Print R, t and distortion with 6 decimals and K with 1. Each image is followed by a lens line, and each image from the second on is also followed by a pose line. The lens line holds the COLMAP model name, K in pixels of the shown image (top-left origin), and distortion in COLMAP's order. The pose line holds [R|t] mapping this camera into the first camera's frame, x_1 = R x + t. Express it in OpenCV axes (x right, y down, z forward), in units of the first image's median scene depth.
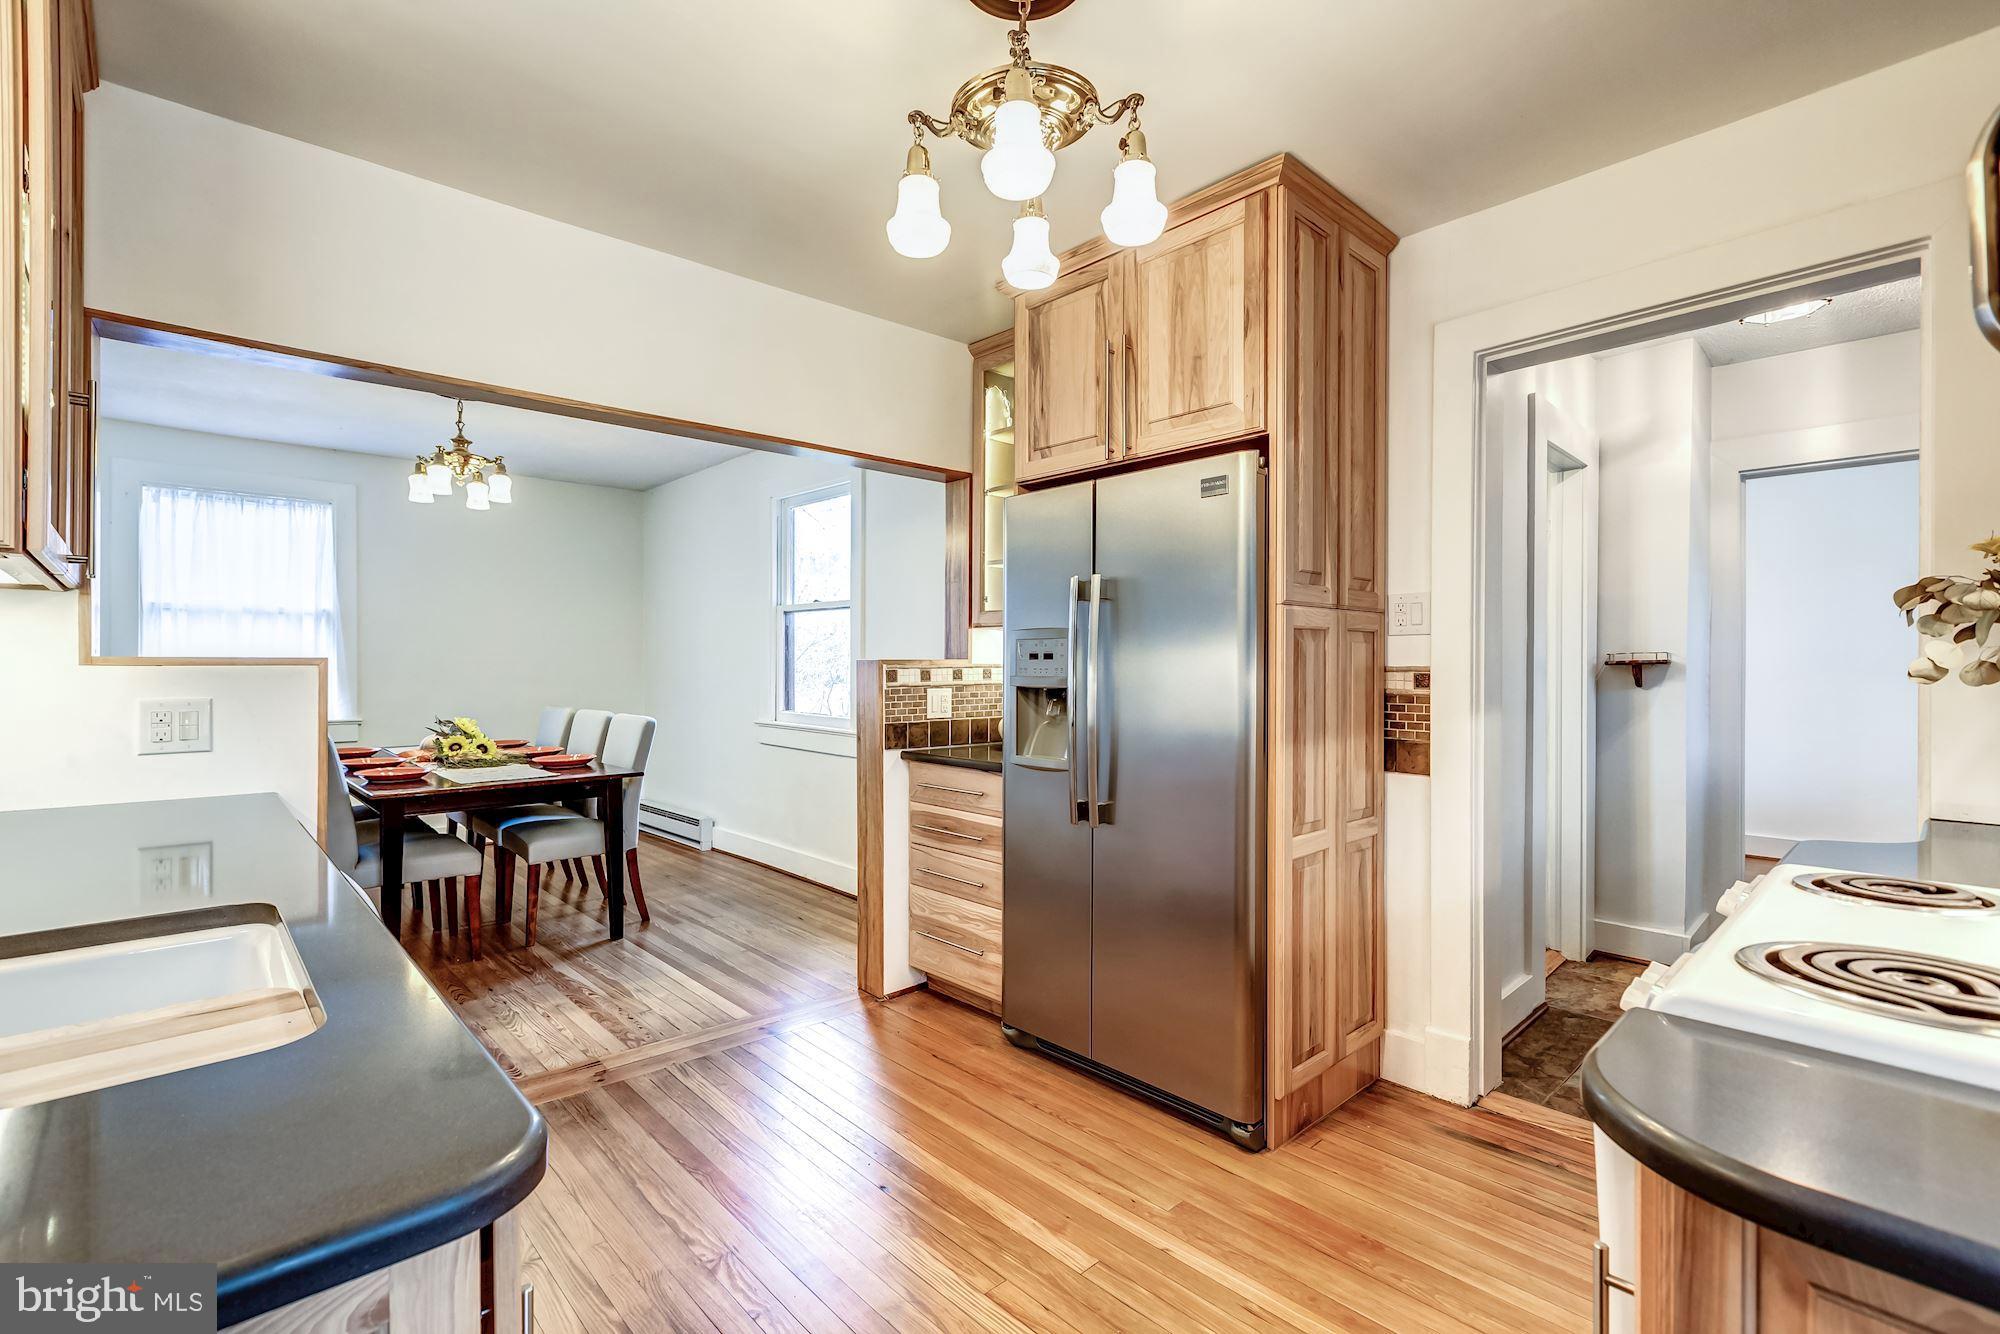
lens RADIAL K [[889.2, 0, 993.8], [0, 889.2, 663.9], [0, 0, 1]] dist [0.004627, -0.001489]
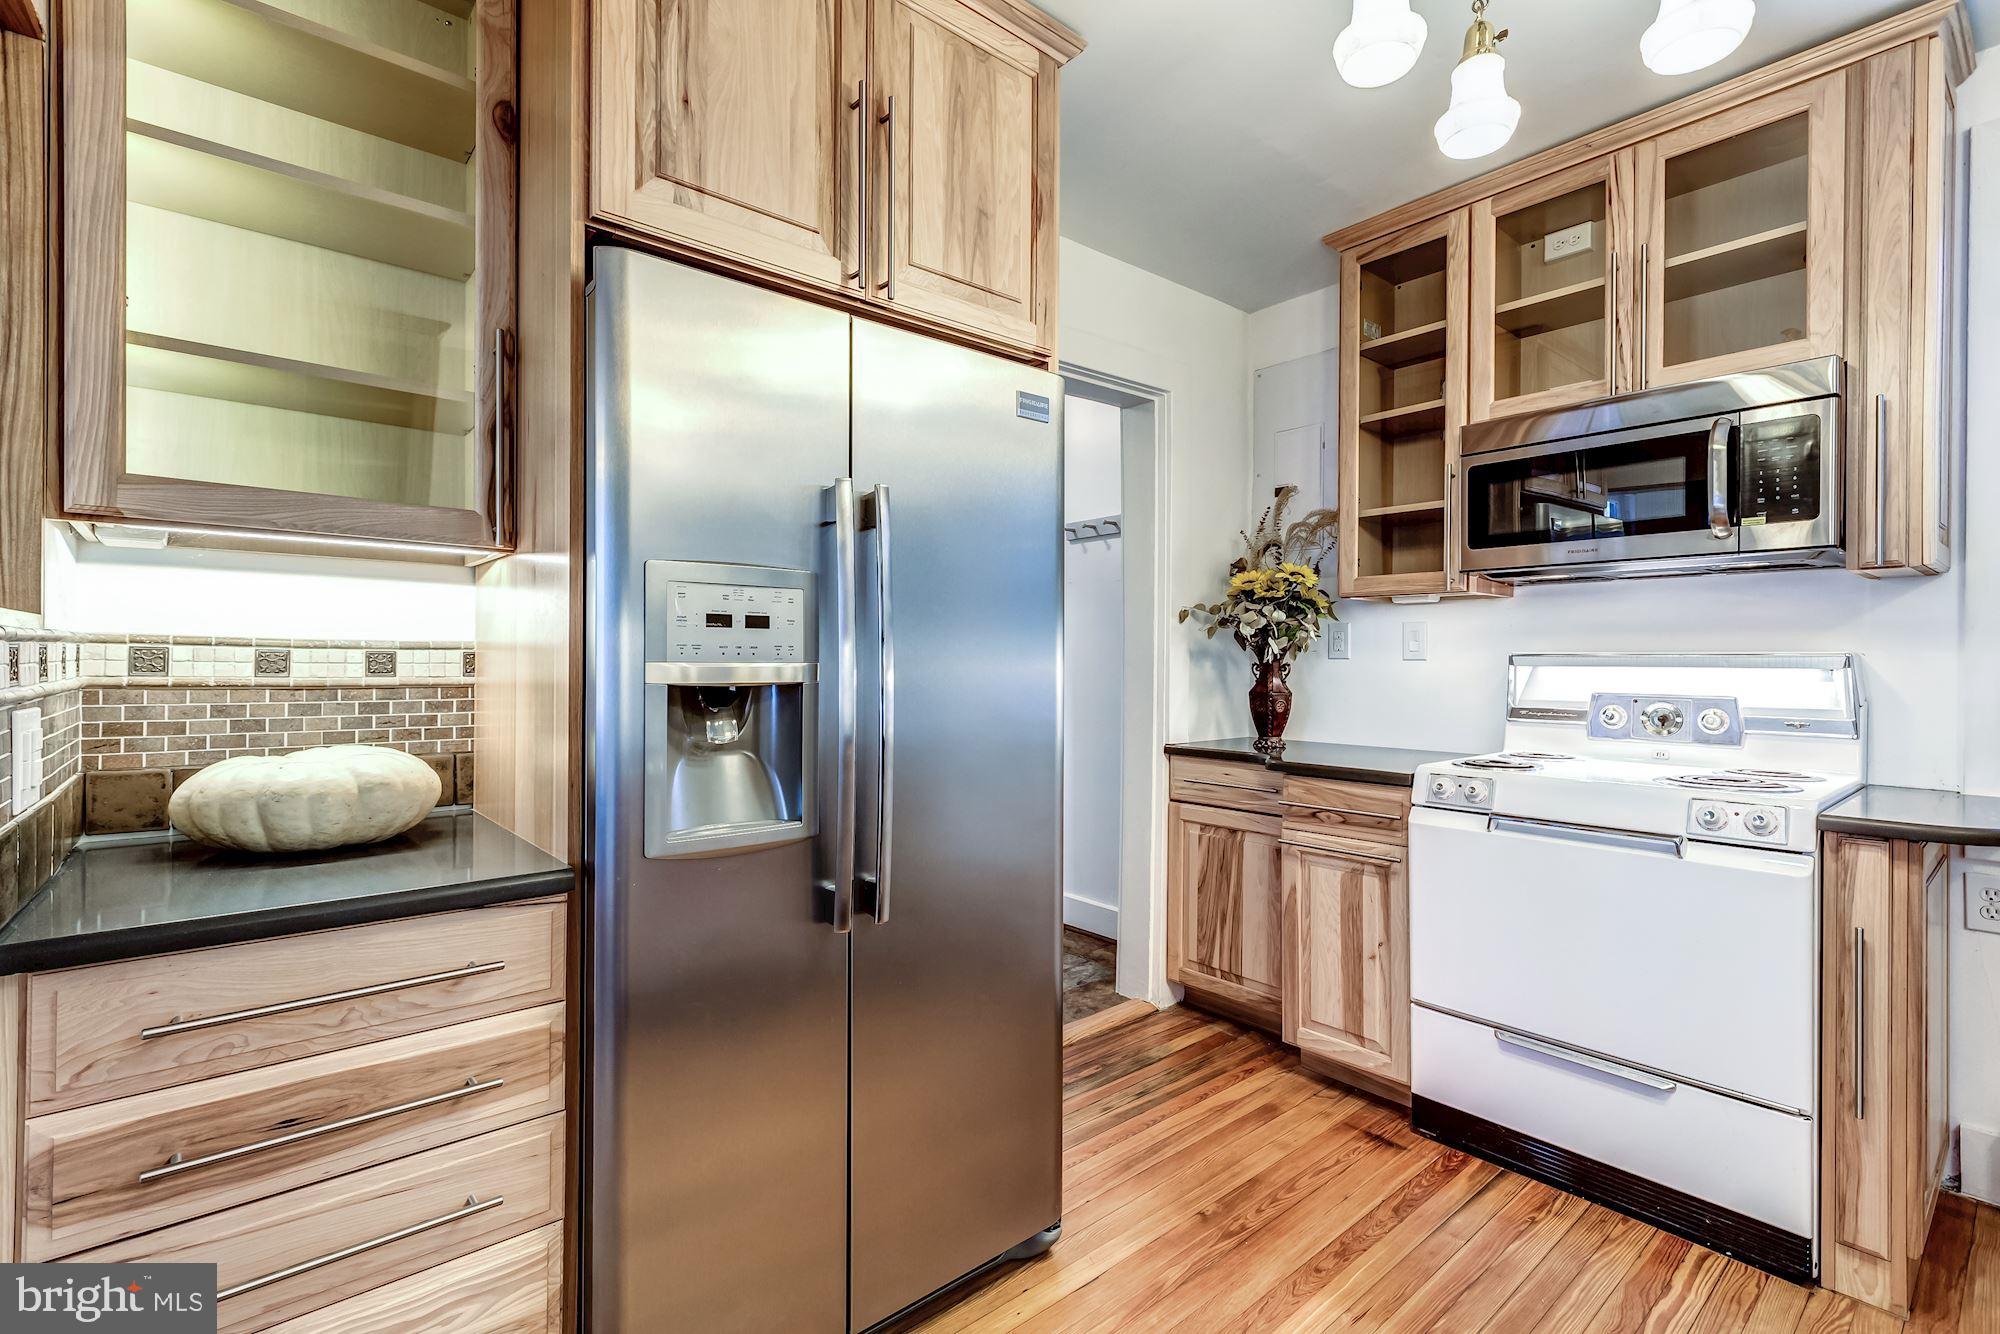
lens RADIAL K [[914.4, 0, 995.3], [0, 914.4, 663.3], [0, 0, 1]] dist [0.004940, 0.000078]
pose [[0.043626, -0.004601, 0.999037, -0.323053], [-0.006417, 0.999967, 0.004886, 0.008202], [-0.999027, -0.006624, 0.043595, 0.612274]]
